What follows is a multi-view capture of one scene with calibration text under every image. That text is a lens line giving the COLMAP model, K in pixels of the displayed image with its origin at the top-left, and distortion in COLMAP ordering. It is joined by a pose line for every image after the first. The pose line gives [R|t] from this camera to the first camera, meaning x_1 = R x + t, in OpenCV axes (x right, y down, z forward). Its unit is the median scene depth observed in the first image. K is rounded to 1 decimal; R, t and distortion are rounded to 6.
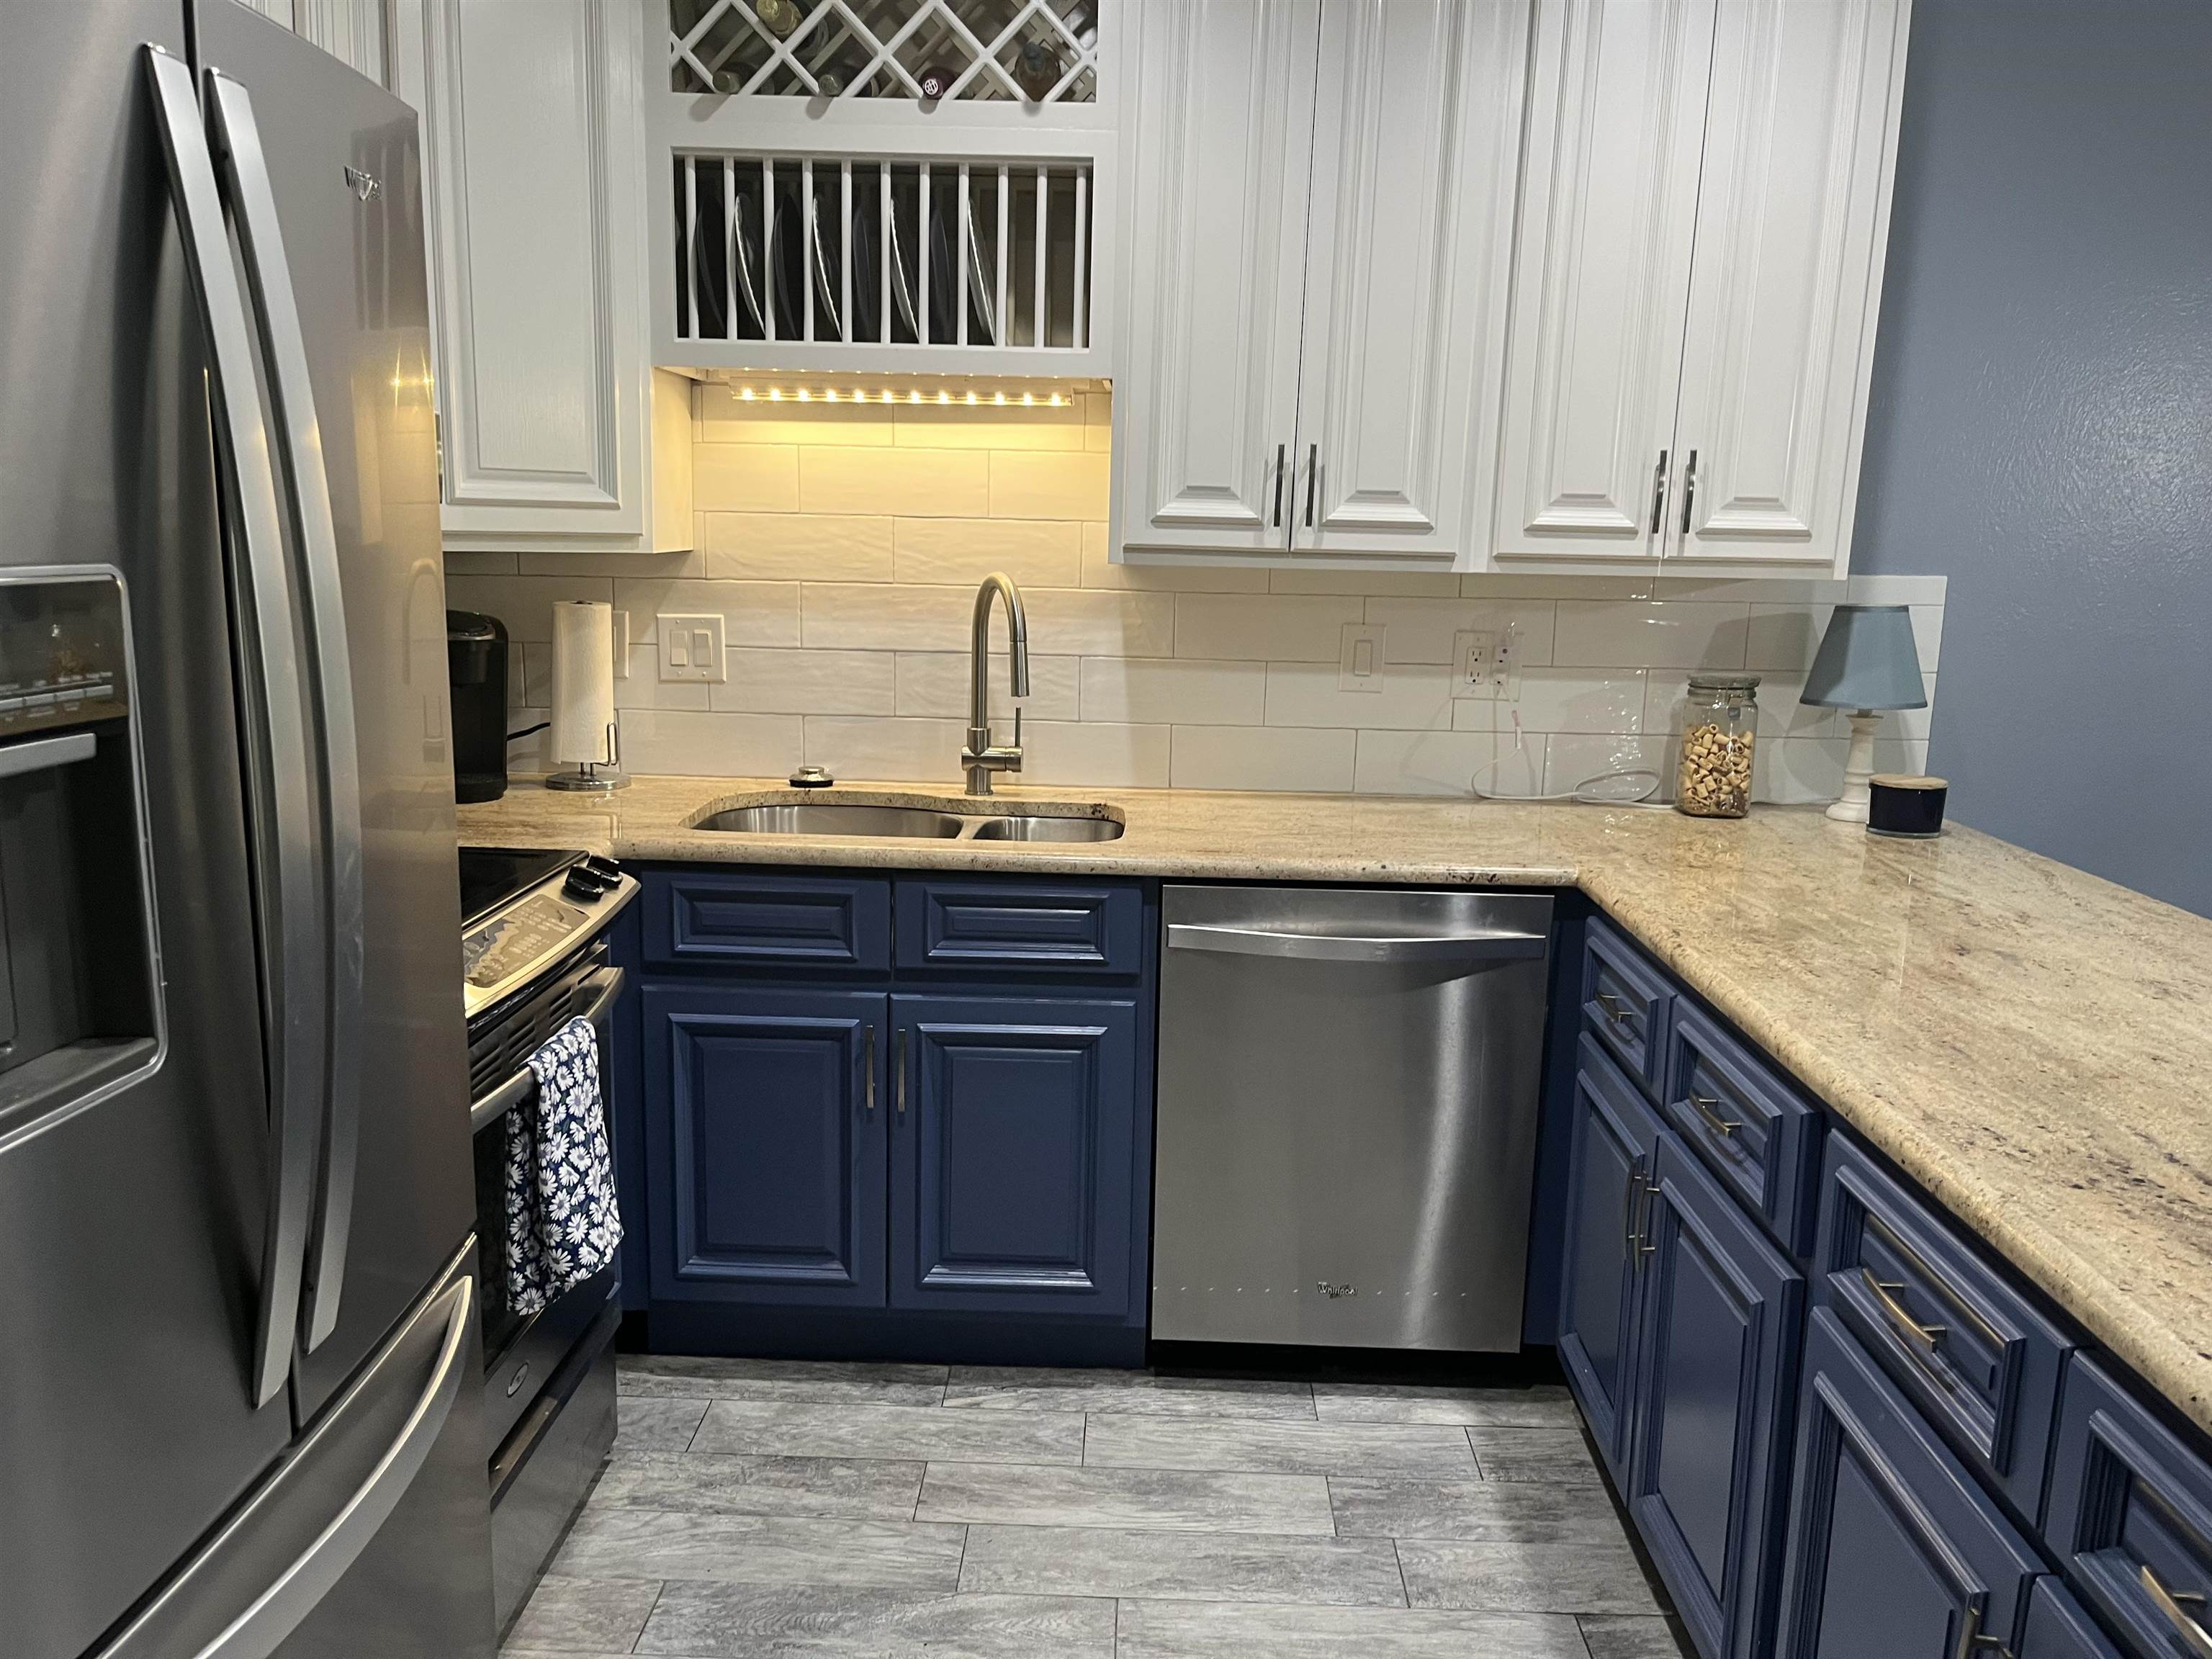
lens RADIAL K [[1705.7, 0, 1114.3], [0, 1705.7, 839.3], [0, 0, 1]] dist [0.048747, -0.051227]
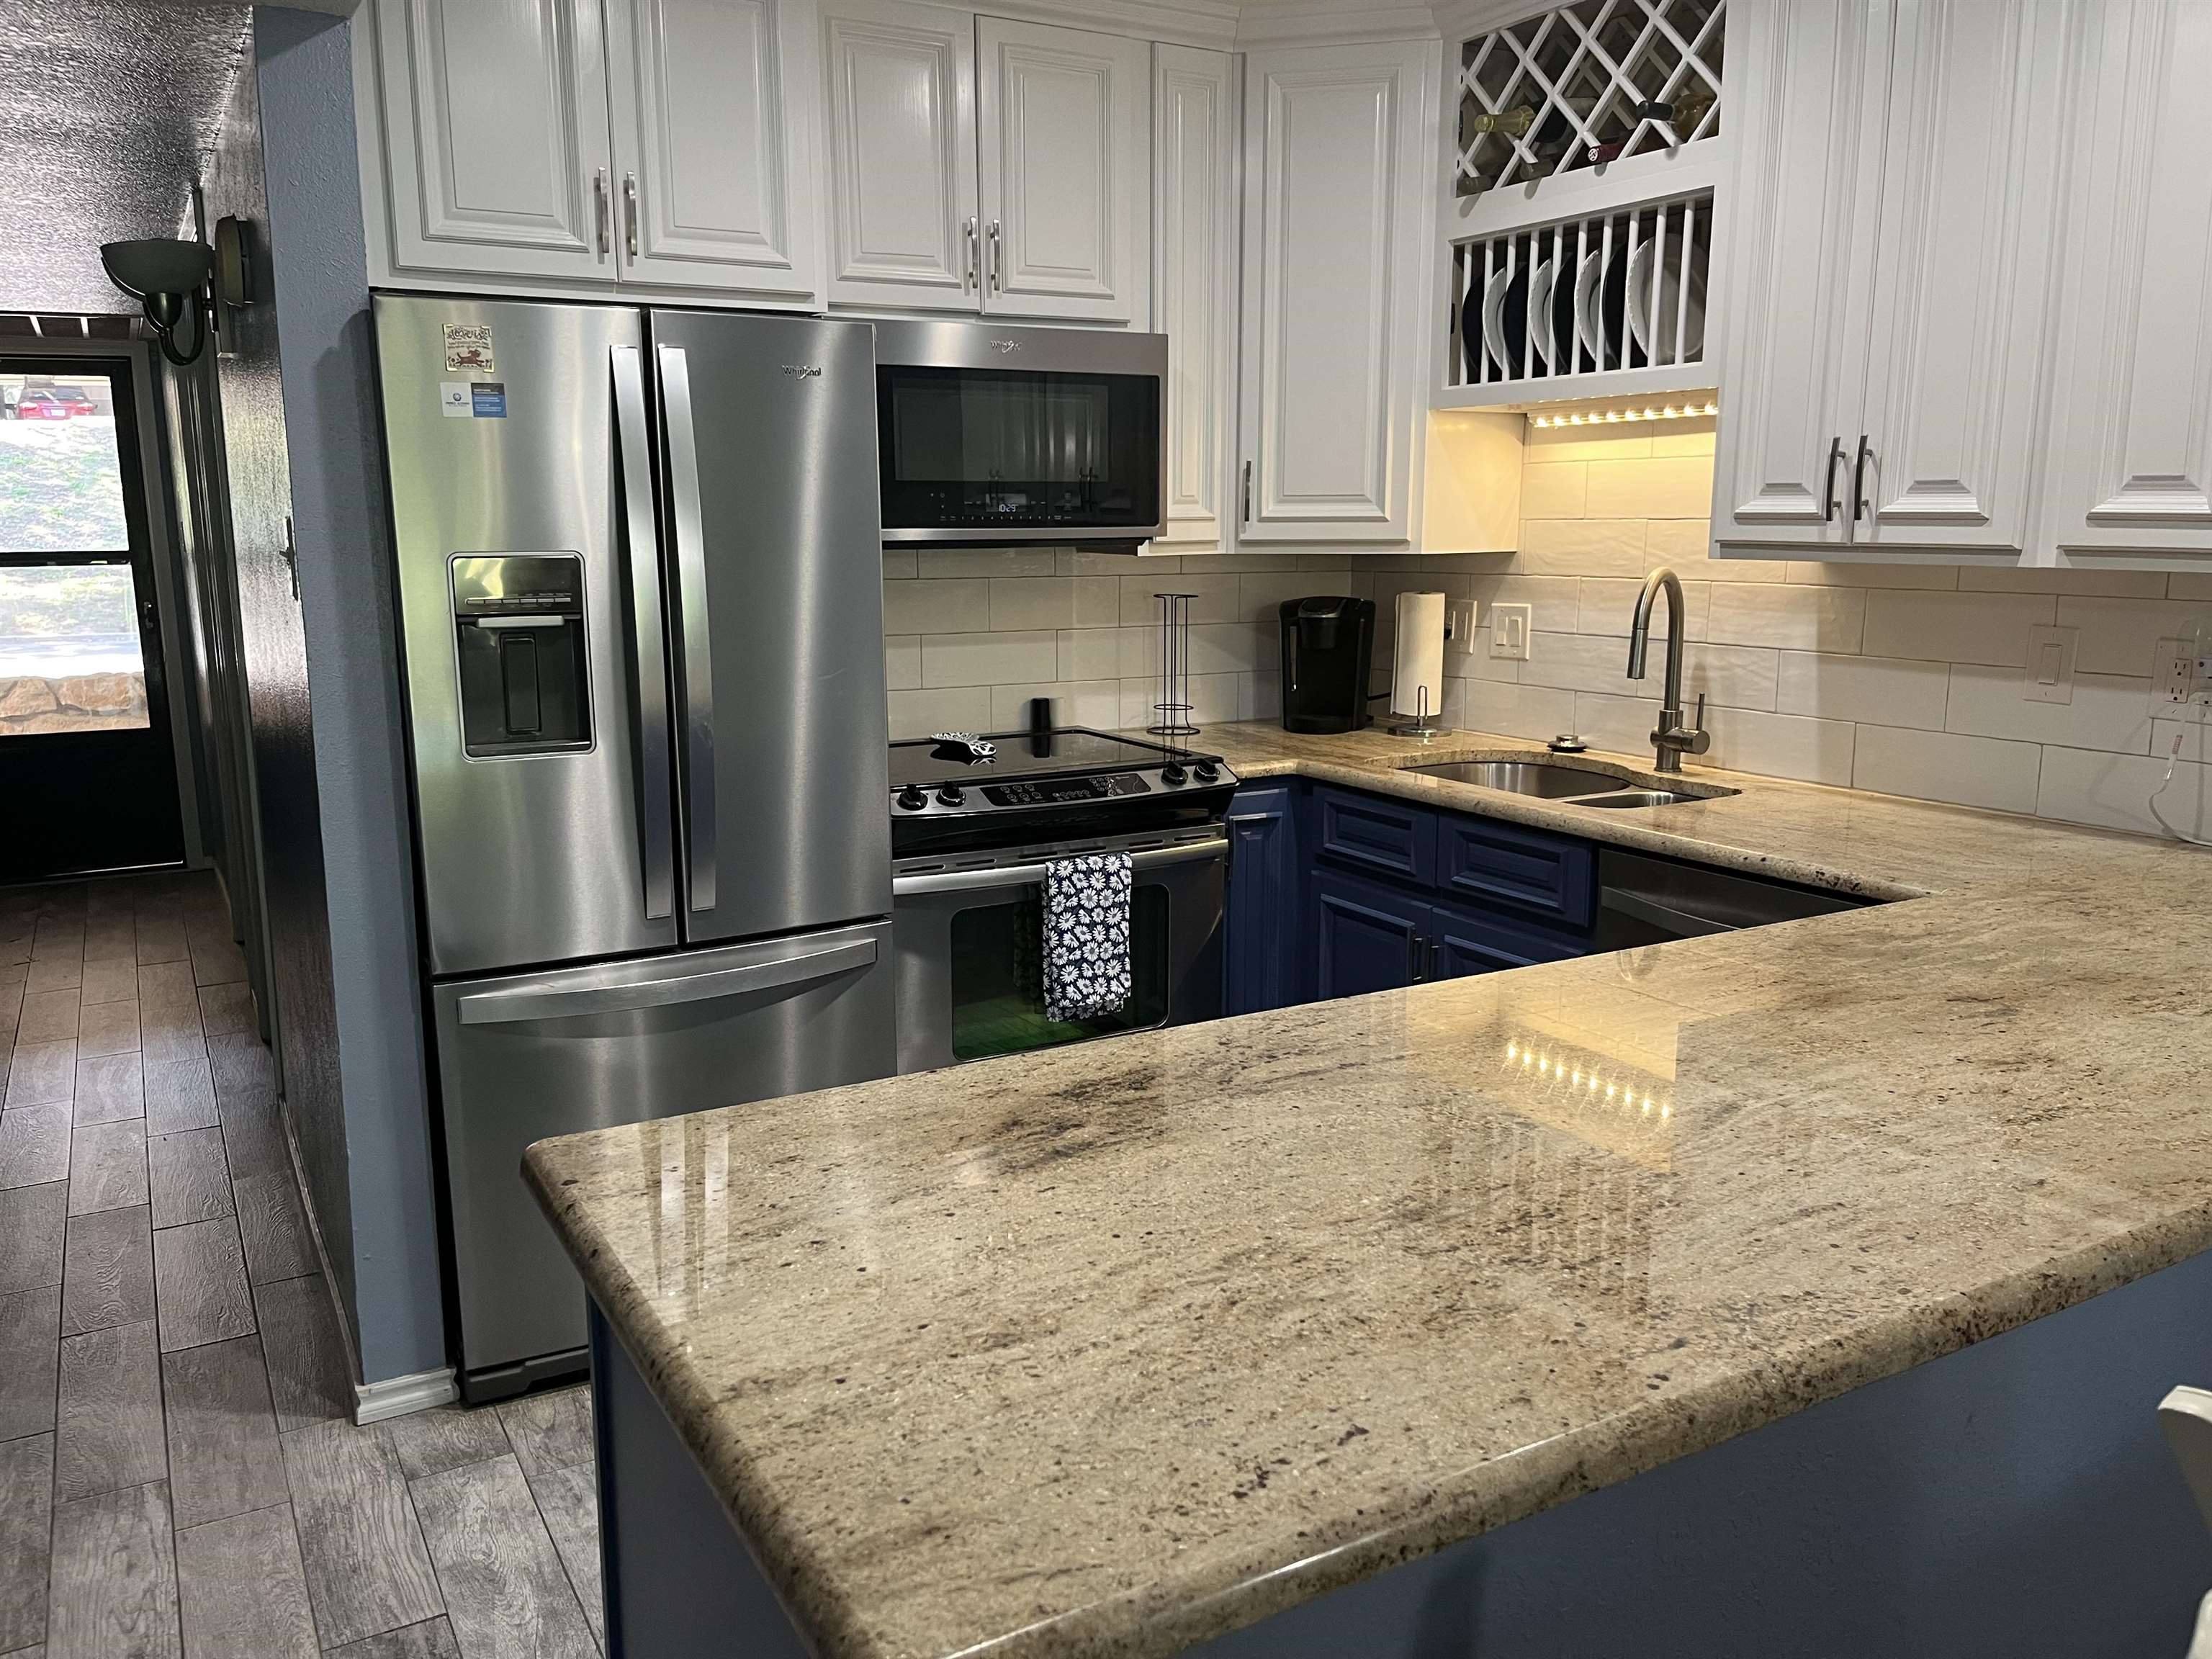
lens RADIAL K [[1705.7, 0, 1091.9], [0, 1705.7, 838.9], [0, 0, 1]] dist [0.048747, -0.051227]
pose [[0.516025, 0.135370, -0.845809, 0.738066], [-0.142198, 0.987270, 0.071256, -0.010108], [0.844688, 0.083502, 0.528706, 0.120505]]
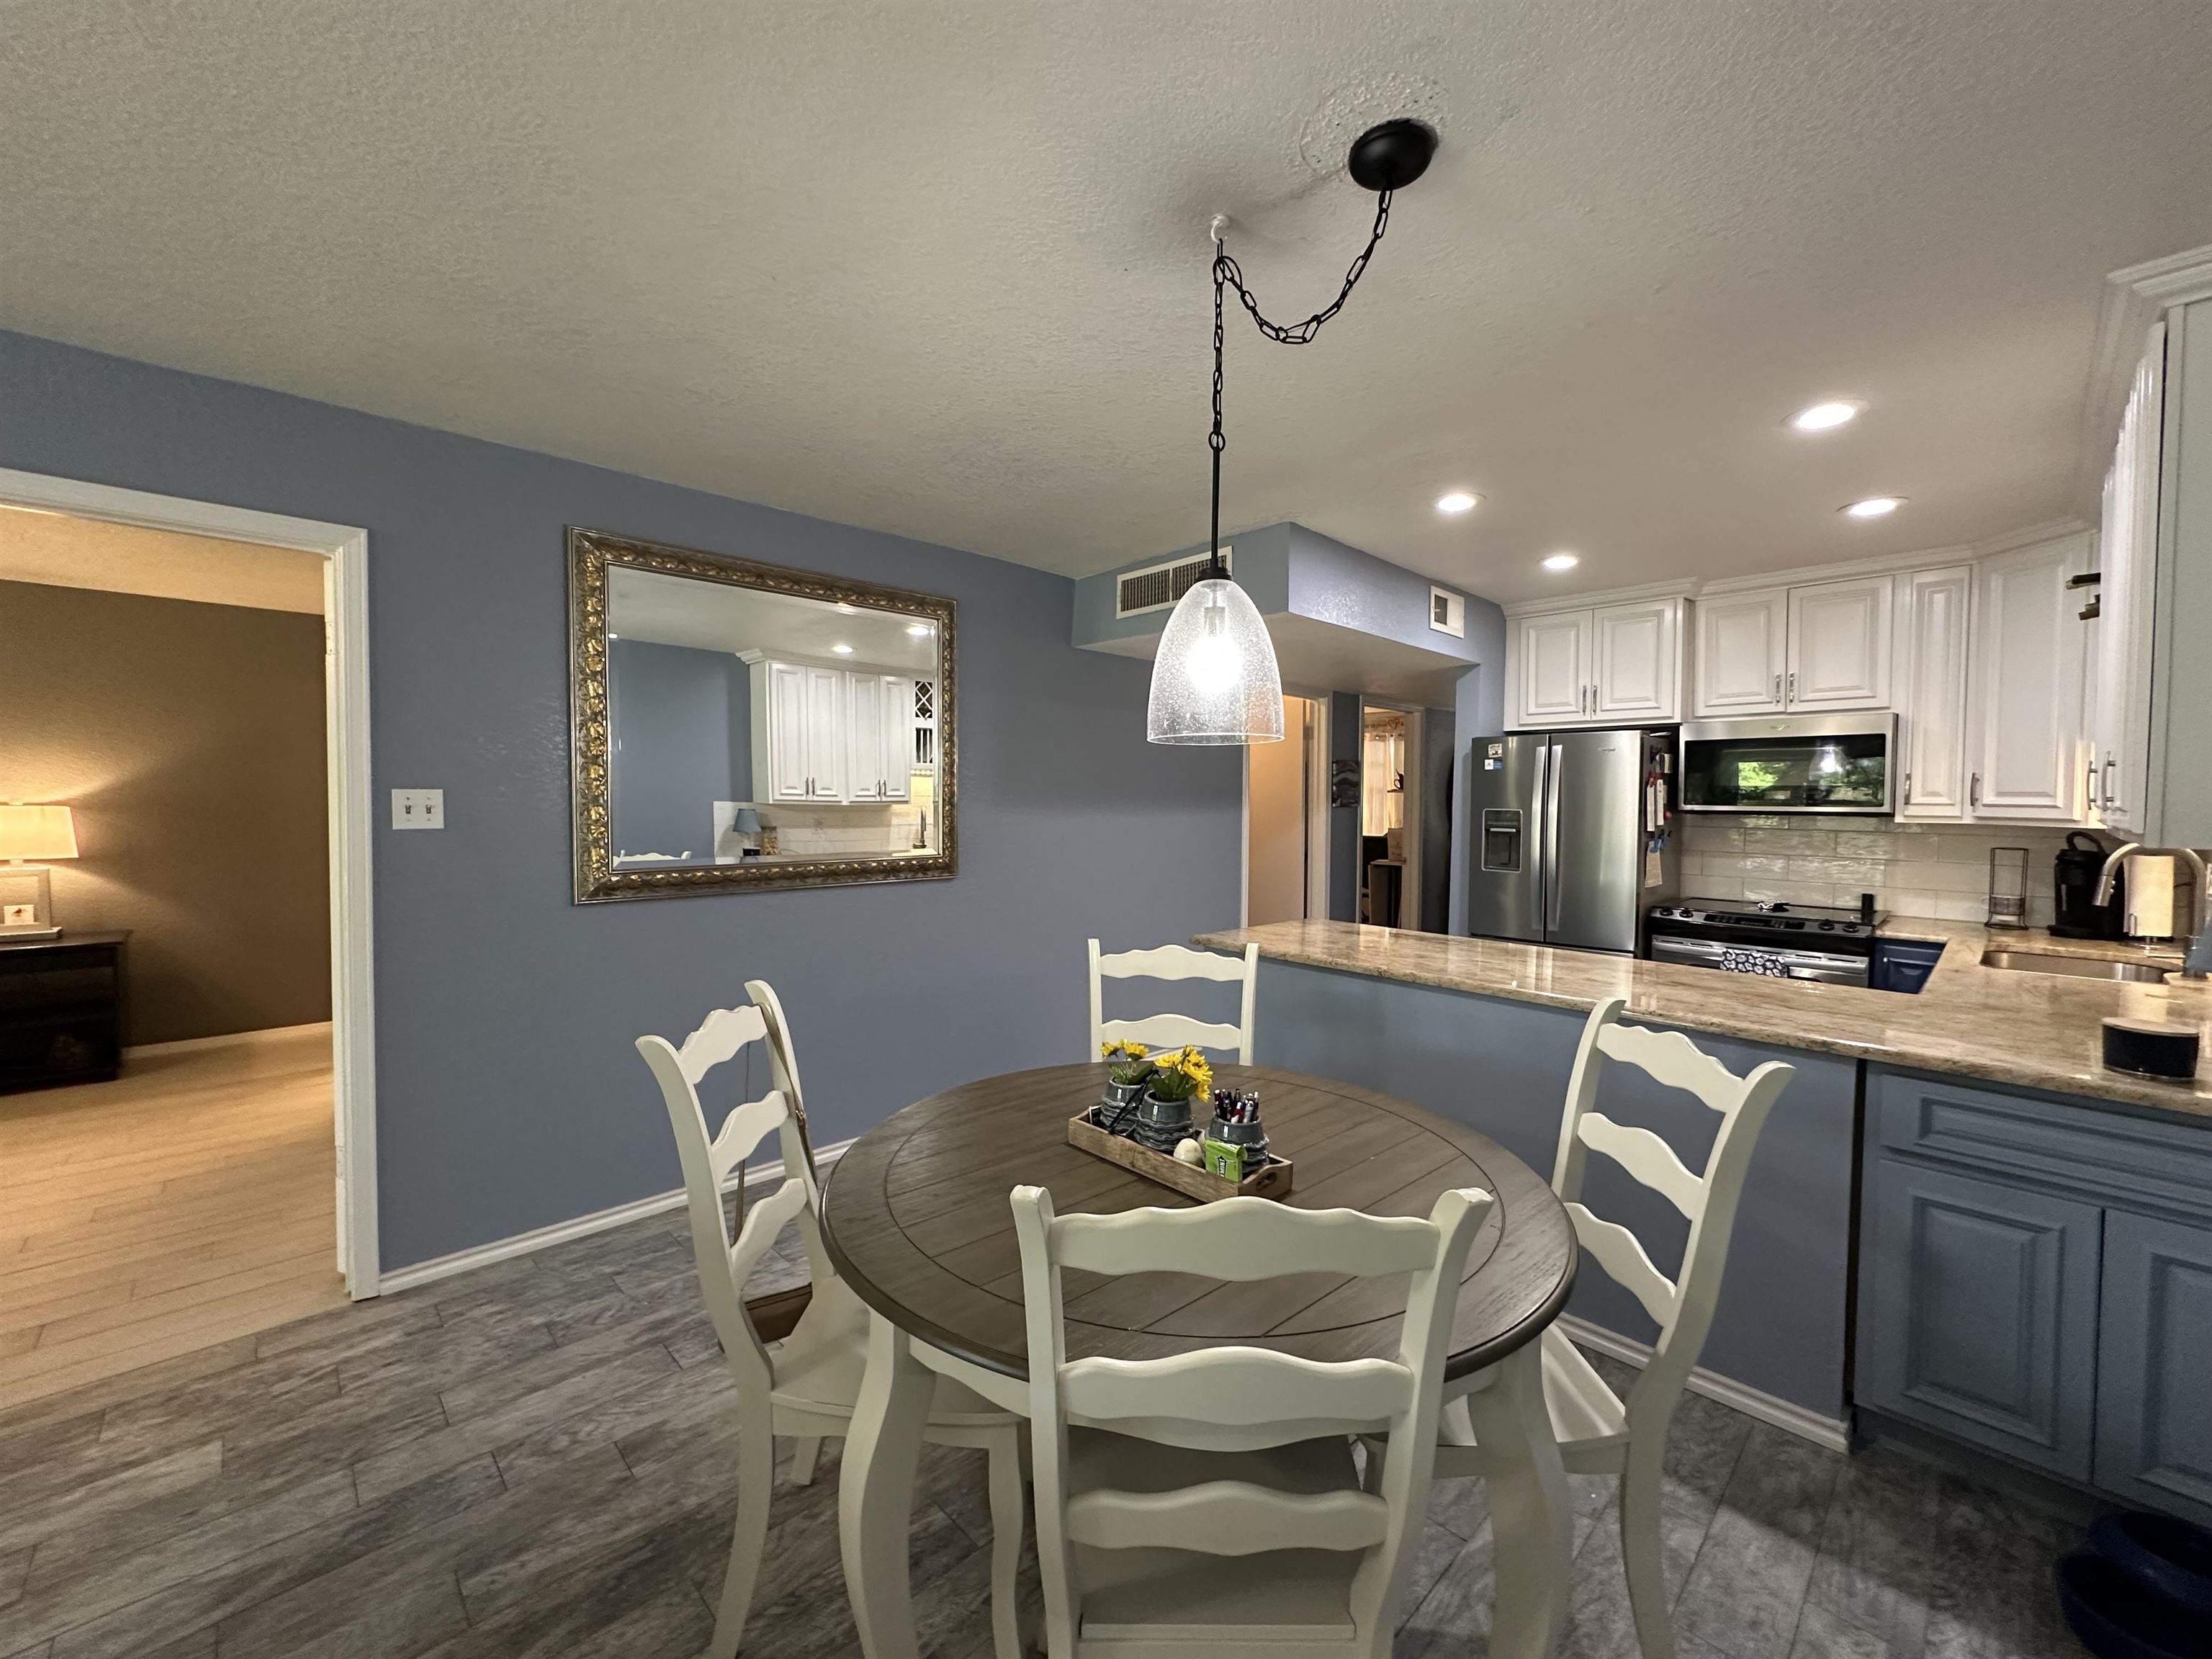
lens RADIAL K [[885.1, 0, 1100.2], [0, 885.1, 831.1], [0, 0, 1]] dist [-0.001919, 0.001187]
pose [[-0.707476, 0.000320, -0.706737, 1.384252], [-0.154239, 0.975825, 0.154842, -0.145457], [0.689701, 0.218553, -0.690324, 0.922582]]
